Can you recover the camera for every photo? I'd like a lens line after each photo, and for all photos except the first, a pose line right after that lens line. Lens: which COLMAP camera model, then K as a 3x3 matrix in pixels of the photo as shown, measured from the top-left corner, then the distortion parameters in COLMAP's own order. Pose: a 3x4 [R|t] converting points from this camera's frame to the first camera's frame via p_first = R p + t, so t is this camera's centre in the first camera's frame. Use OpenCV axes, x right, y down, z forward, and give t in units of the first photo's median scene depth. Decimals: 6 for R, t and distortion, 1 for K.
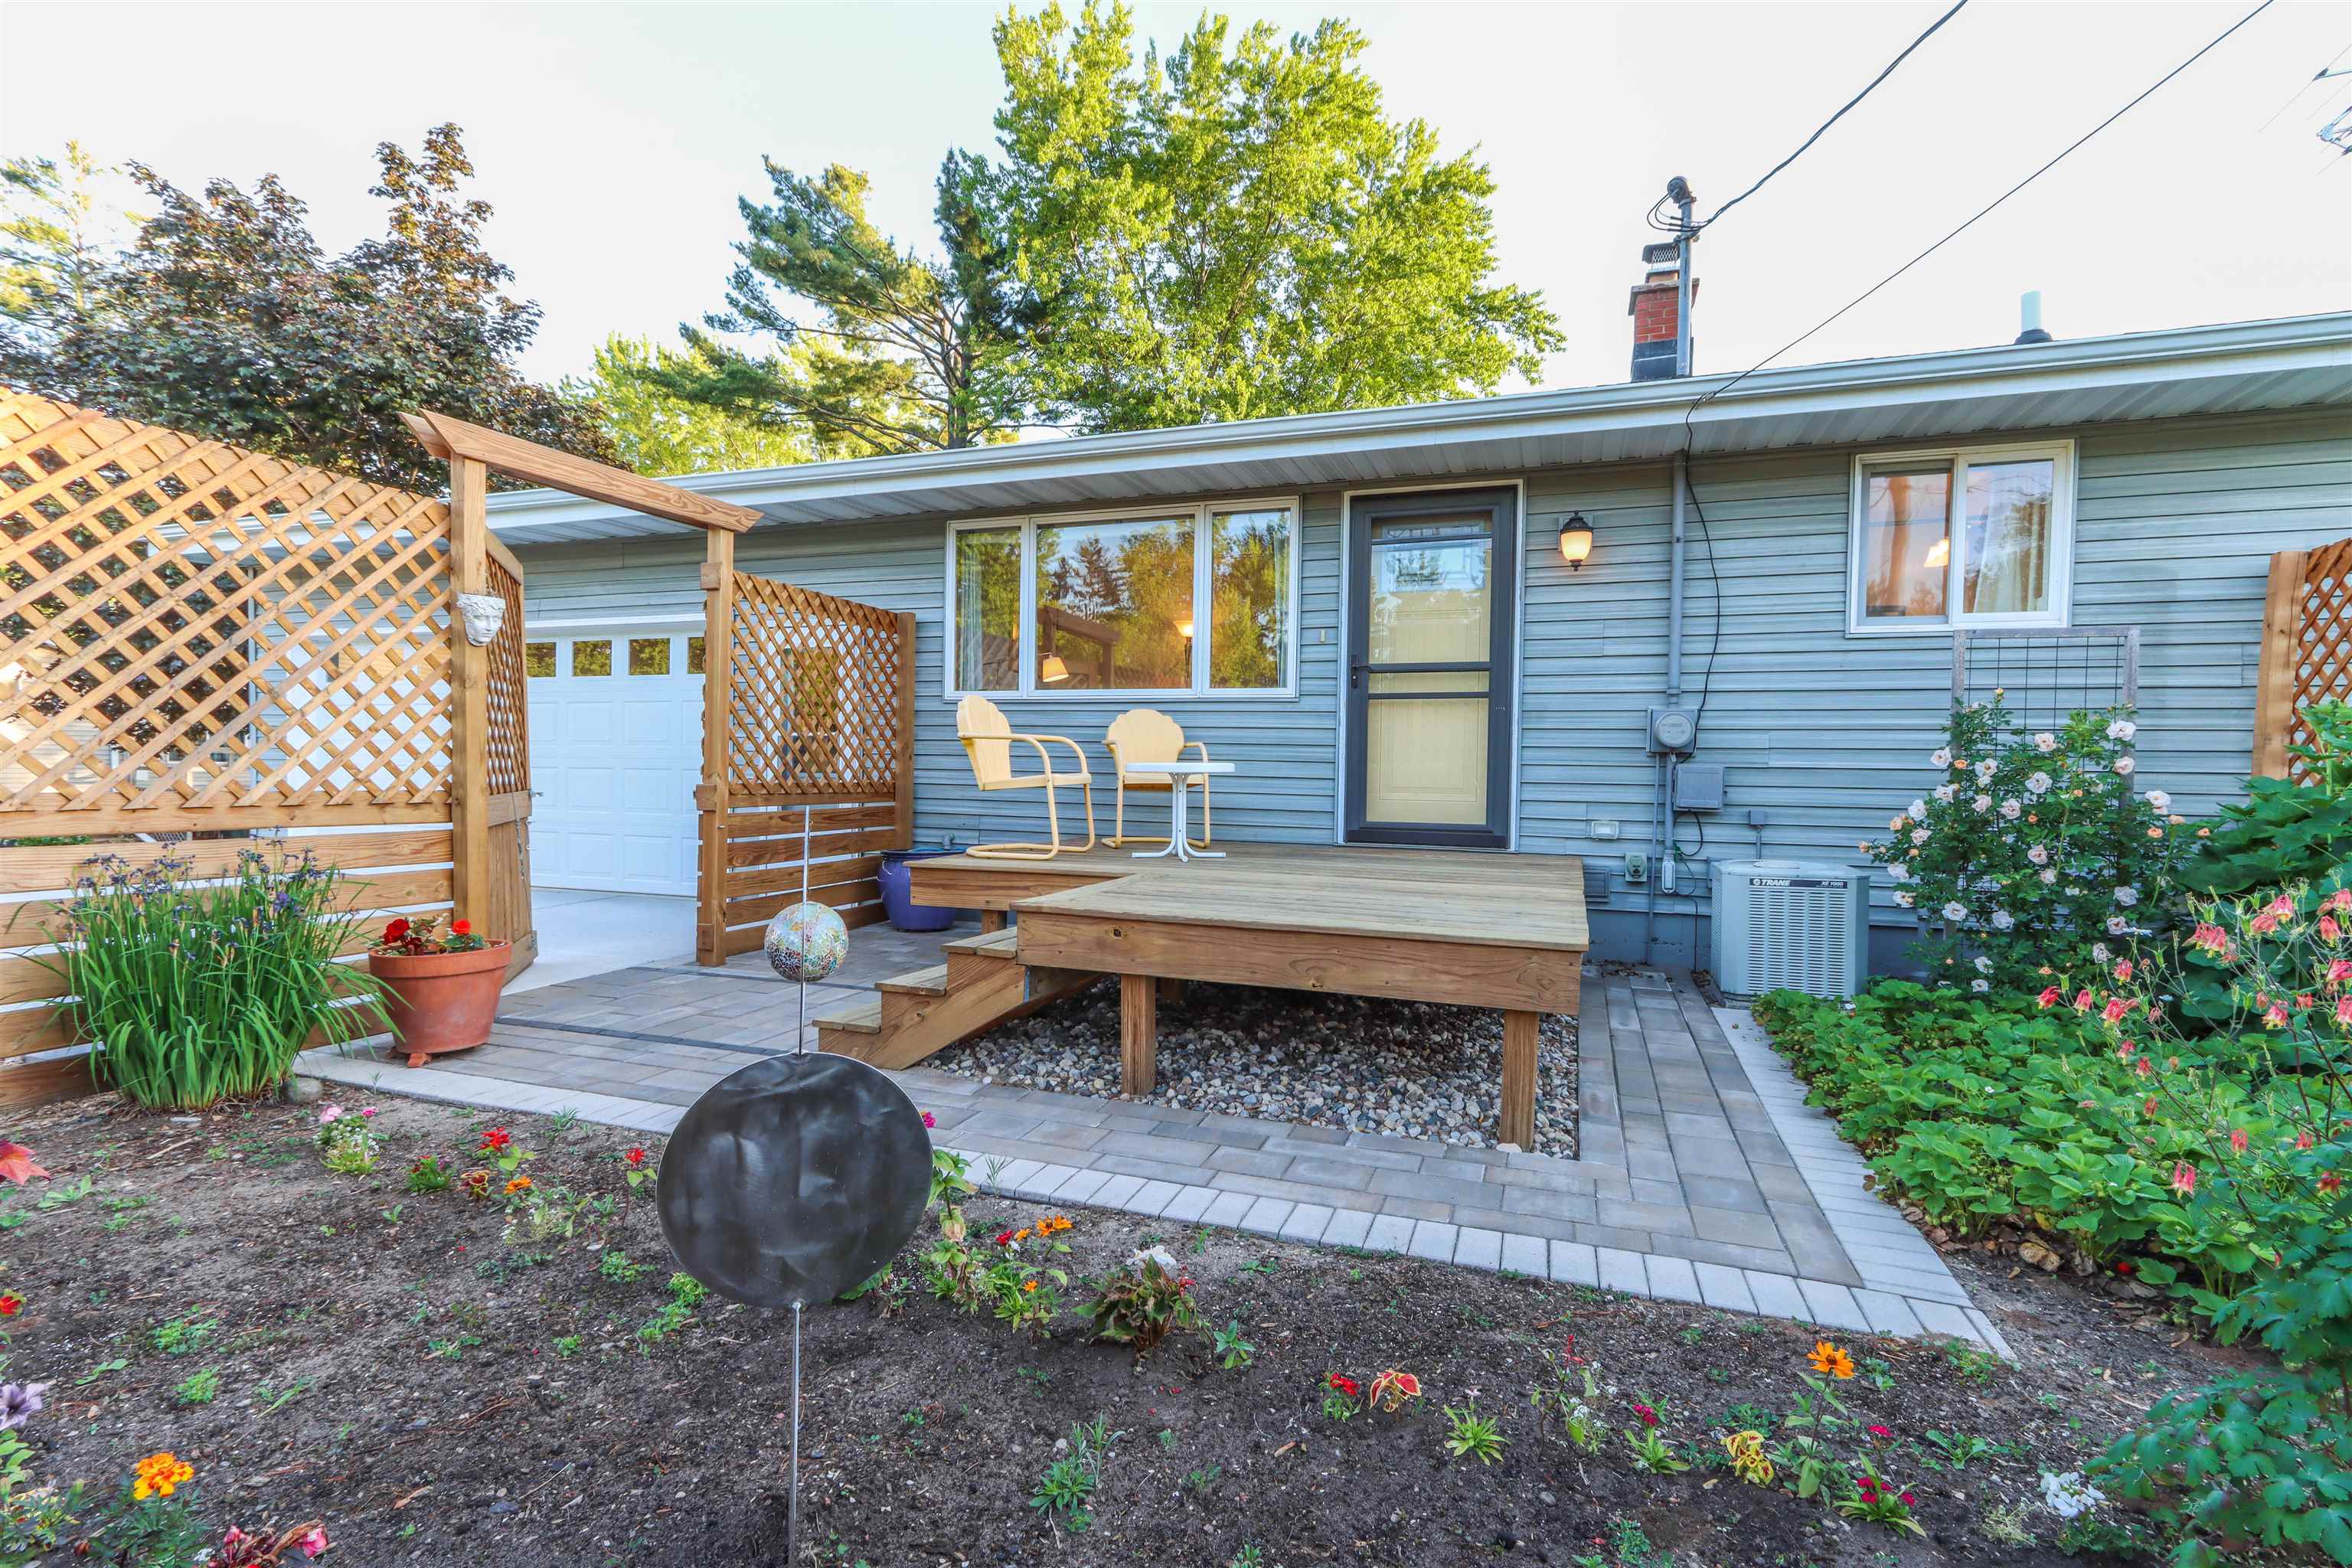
lens RADIAL K [[1101.9, 0, 1176.7], [0, 1101.9, 806.6], [0, 0, 1]] dist [0.000938, 0.004411]
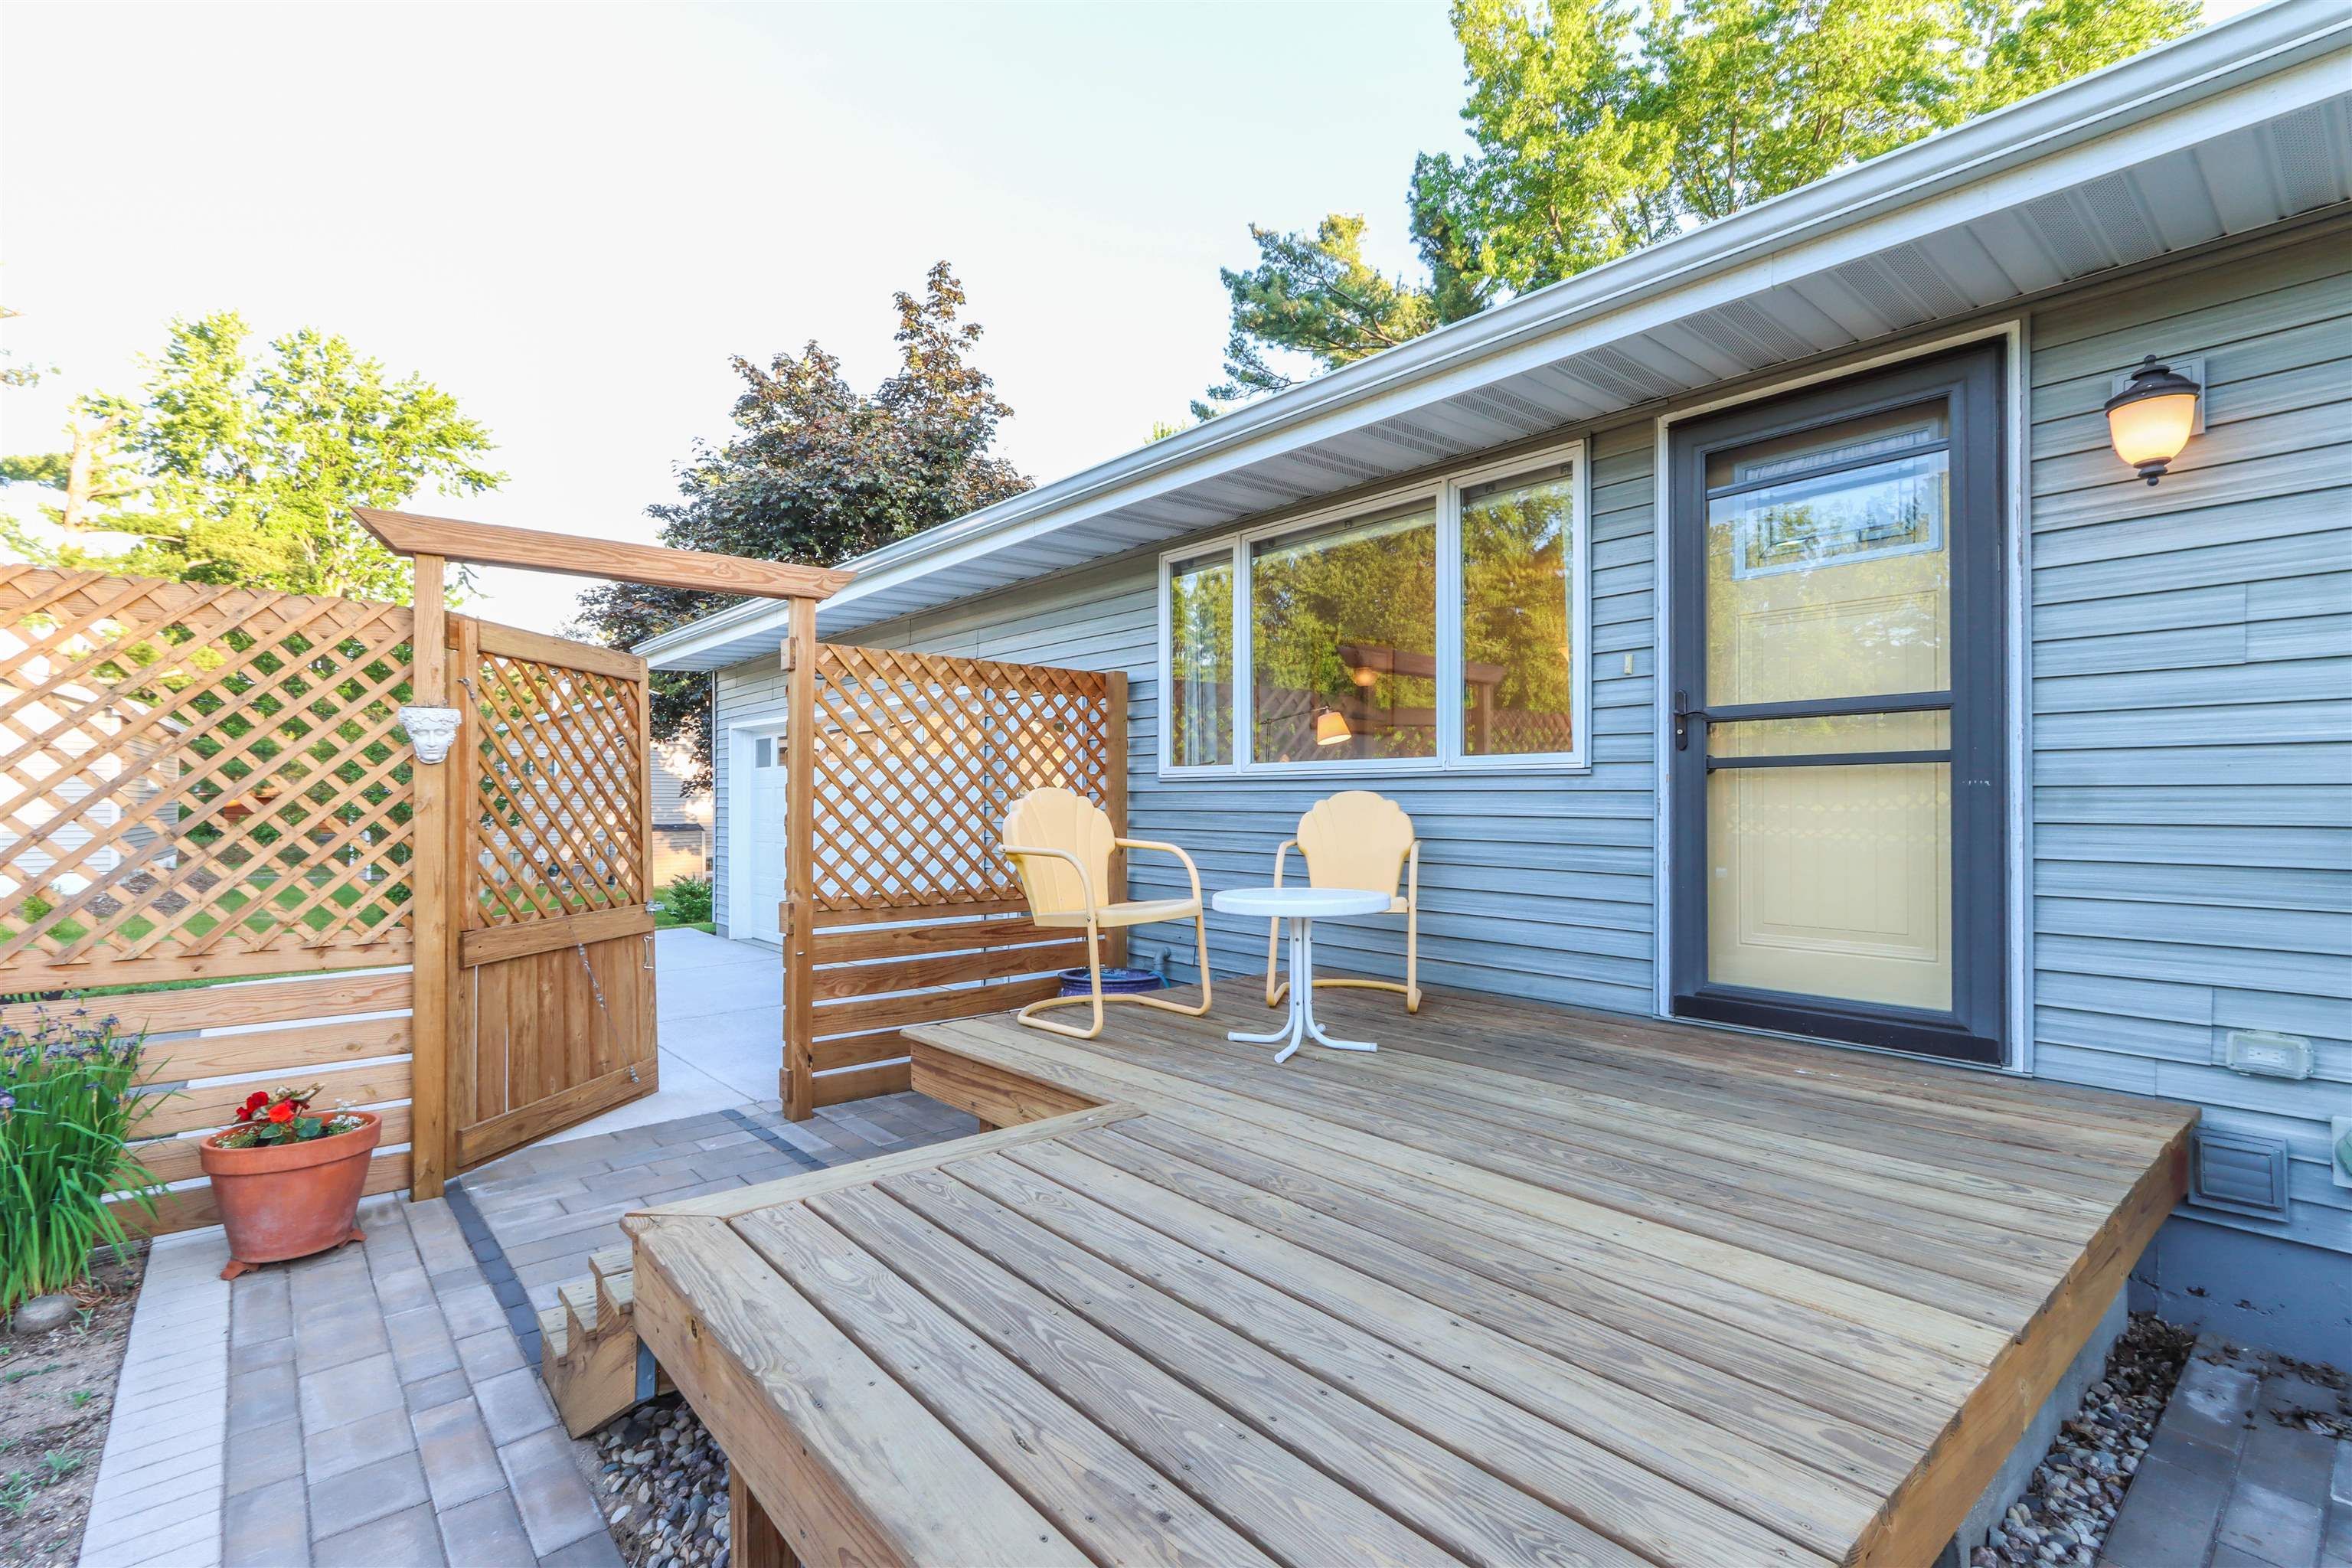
lens RADIAL K [[1101.9, 0, 1169.3], [0, 1101.9, 796.6], [0, 0, 1]] dist [0.000938, 0.004411]
pose [[0.869982, -0.018680, -0.492729, 0.181798], [-0.002736, 0.999084, -0.042708, -0.049608], [0.493075, 0.038503, 0.869134, 0.315784]]
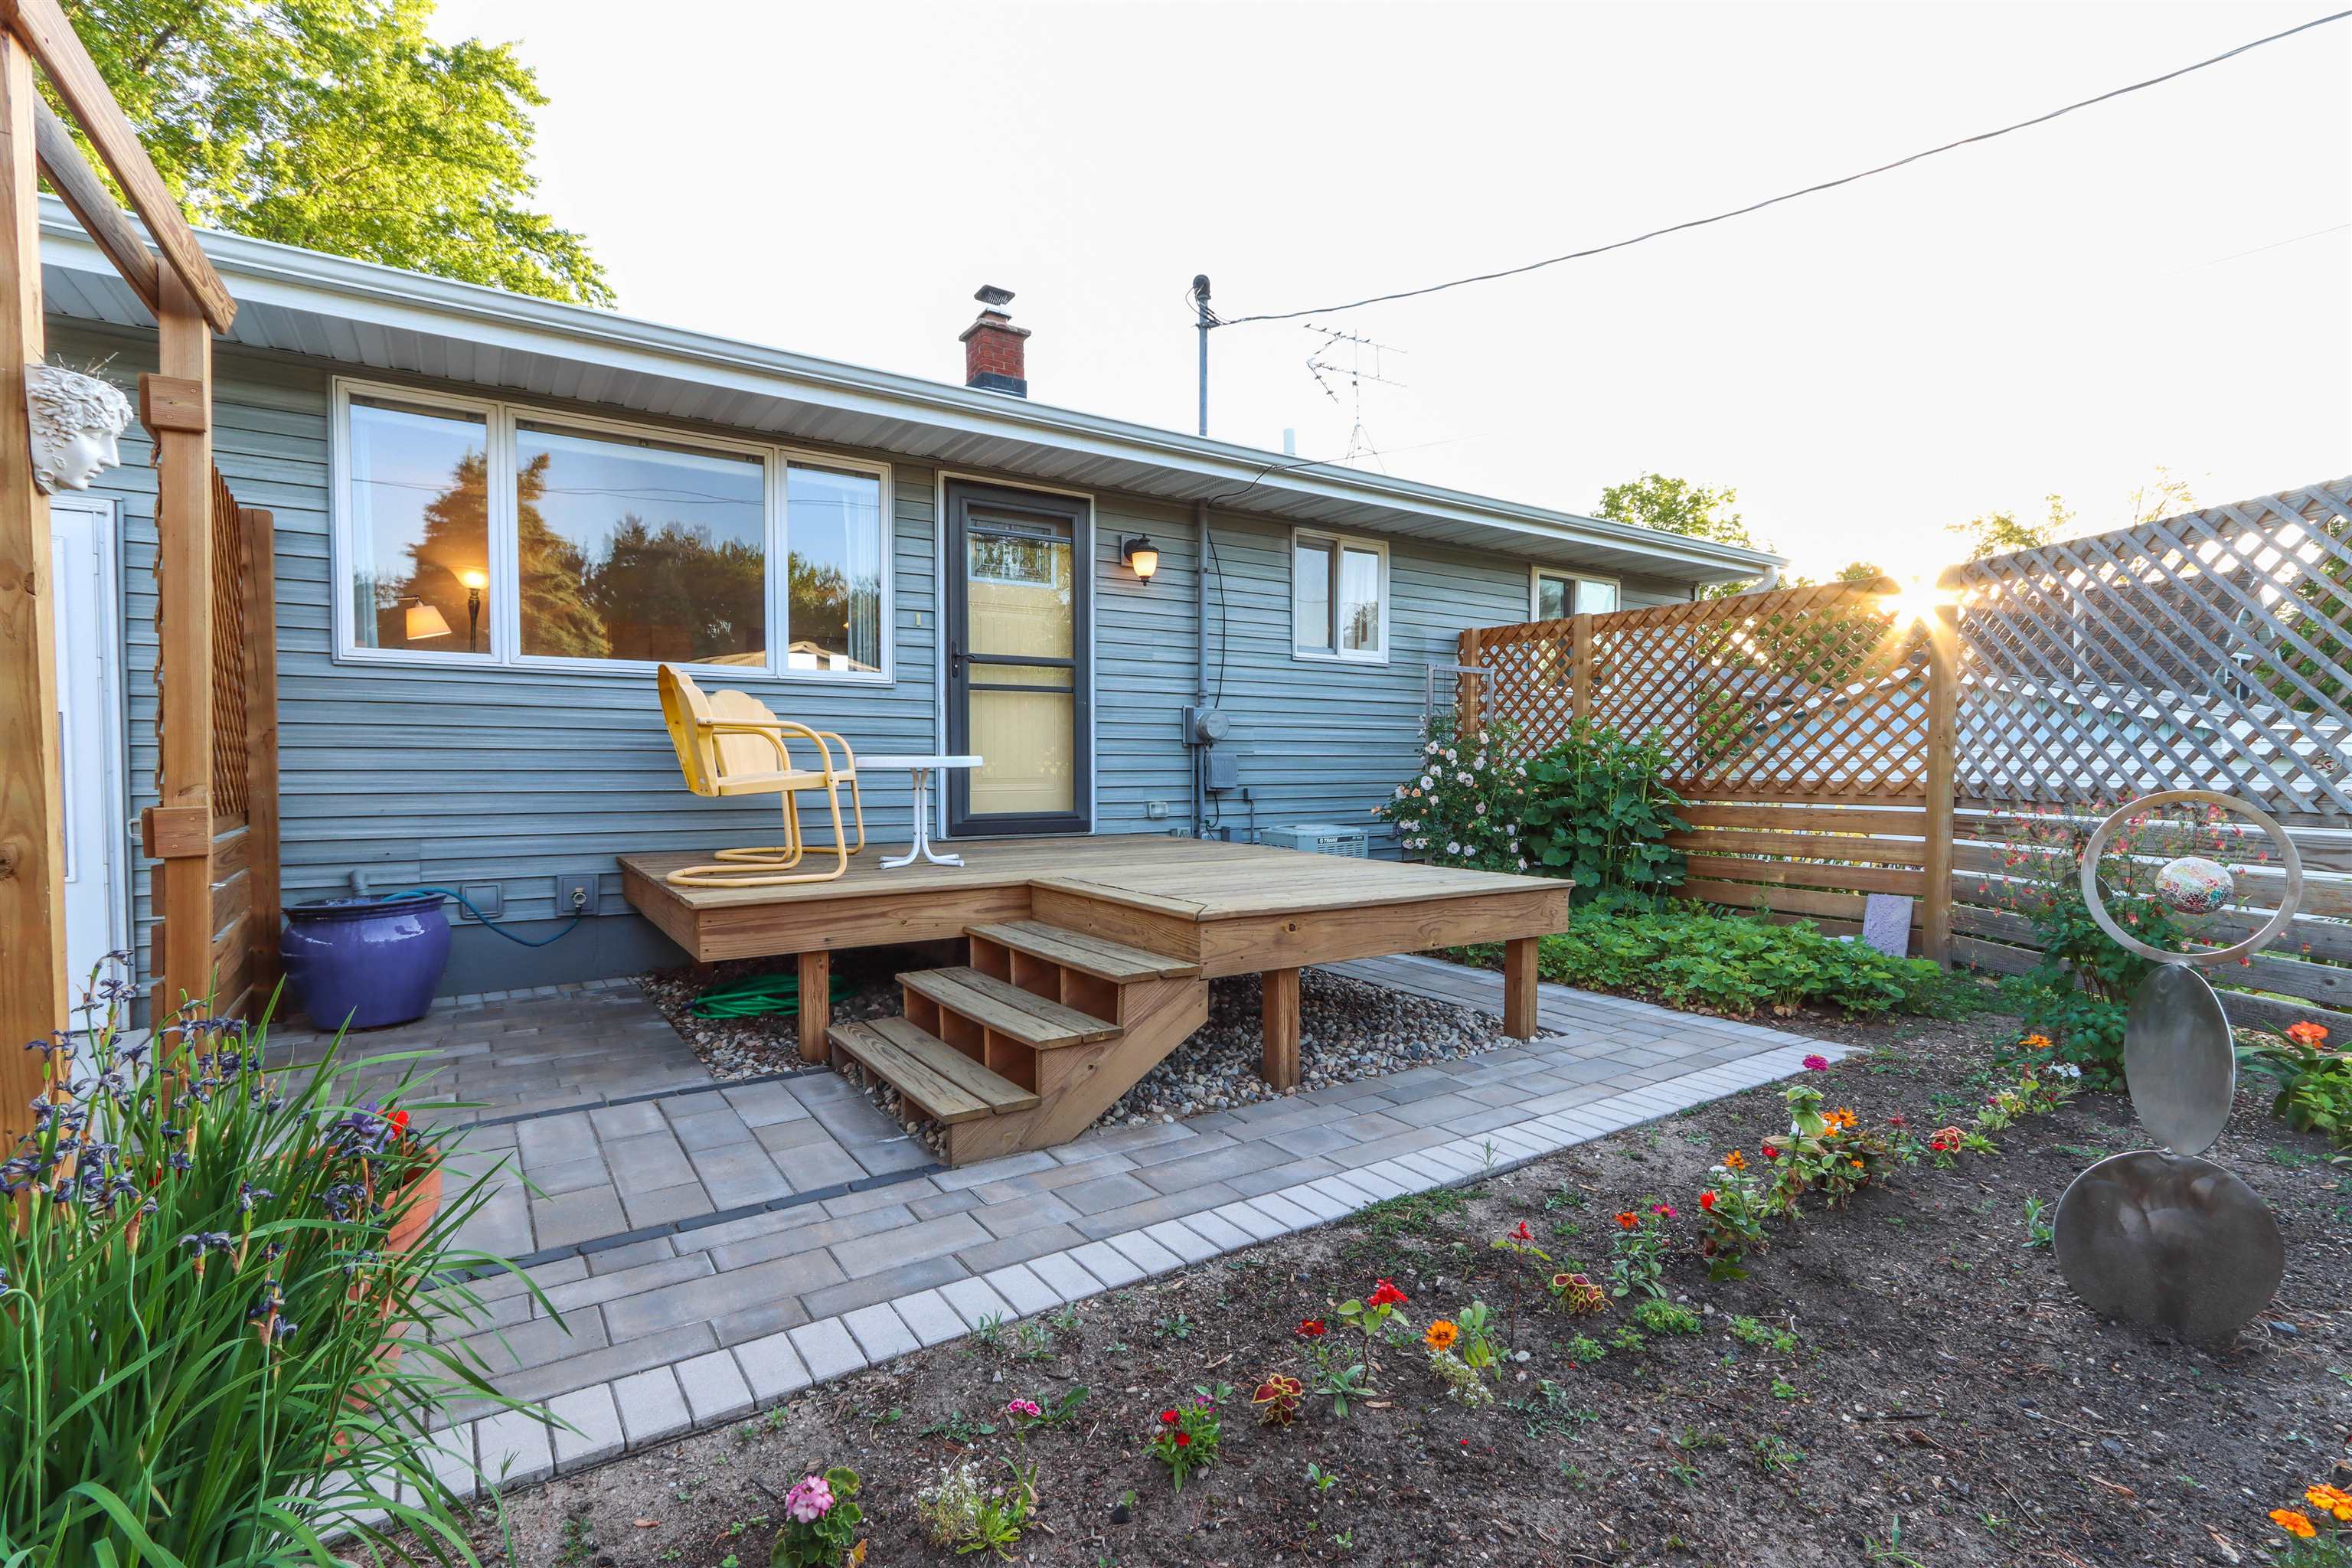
lens RADIAL K [[1101.9, 0, 1192.0], [0, 1101.9, 786.1], [0, 0, 1]] dist [0.000938, 0.004411]
pose [[0.579516, -0.032442, 0.814315, -0.436570], [0.038688, 0.999176, 0.012273, -0.013652], [-0.814042, 0.024392, 0.580294, 0.235239]]
